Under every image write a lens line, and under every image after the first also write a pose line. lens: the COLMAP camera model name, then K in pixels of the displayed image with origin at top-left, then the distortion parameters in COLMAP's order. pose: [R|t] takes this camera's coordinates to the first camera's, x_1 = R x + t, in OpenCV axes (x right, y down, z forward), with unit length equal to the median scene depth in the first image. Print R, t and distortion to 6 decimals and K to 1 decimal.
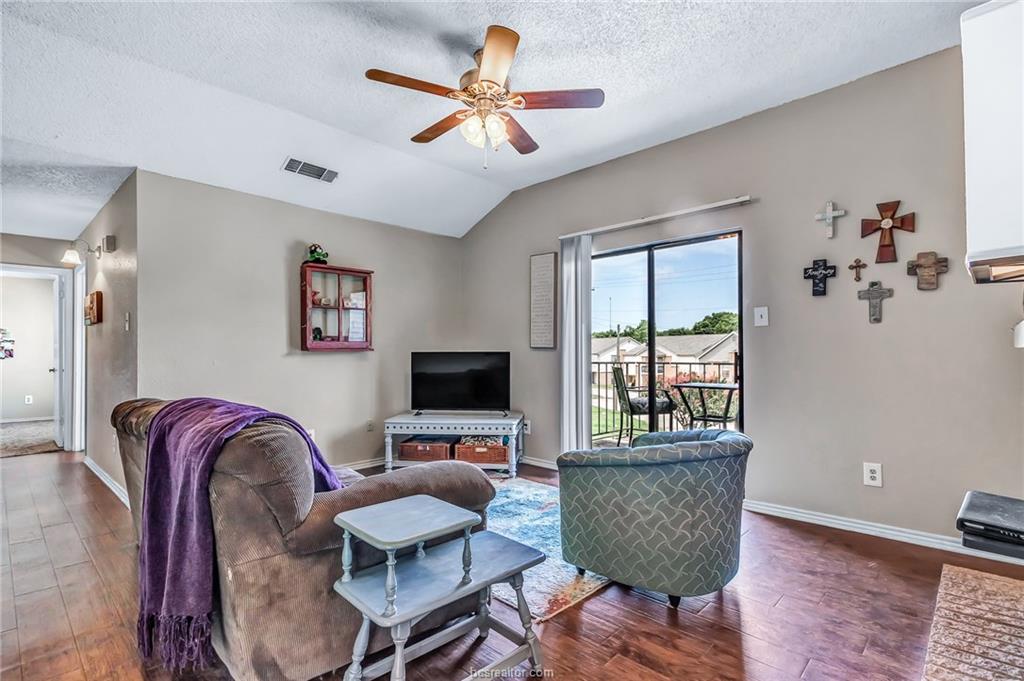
lens RADIAL K [[489.6, 0, 512.0], [0, 489.6, 340.5], [0, 0, 1]] dist [0.001155, 0.000113]
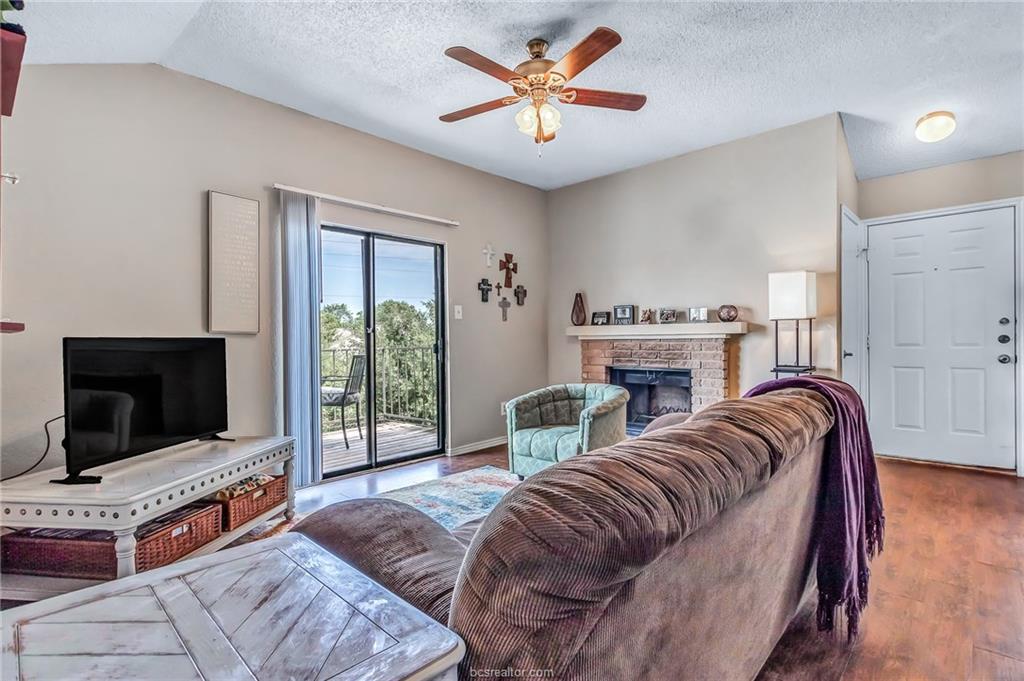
lens RADIAL K [[489.6, 0, 512.0], [0, 489.6, 340.5], [0, 0, 1]] dist [0.001155, 0.000113]
pose [[-0.015915, -0.002851, 0.999869, -0.960499], [-0.015707, 0.999873, 0.002601, 0.028216], [-0.999750, -0.015663, -0.015957, 0.944462]]
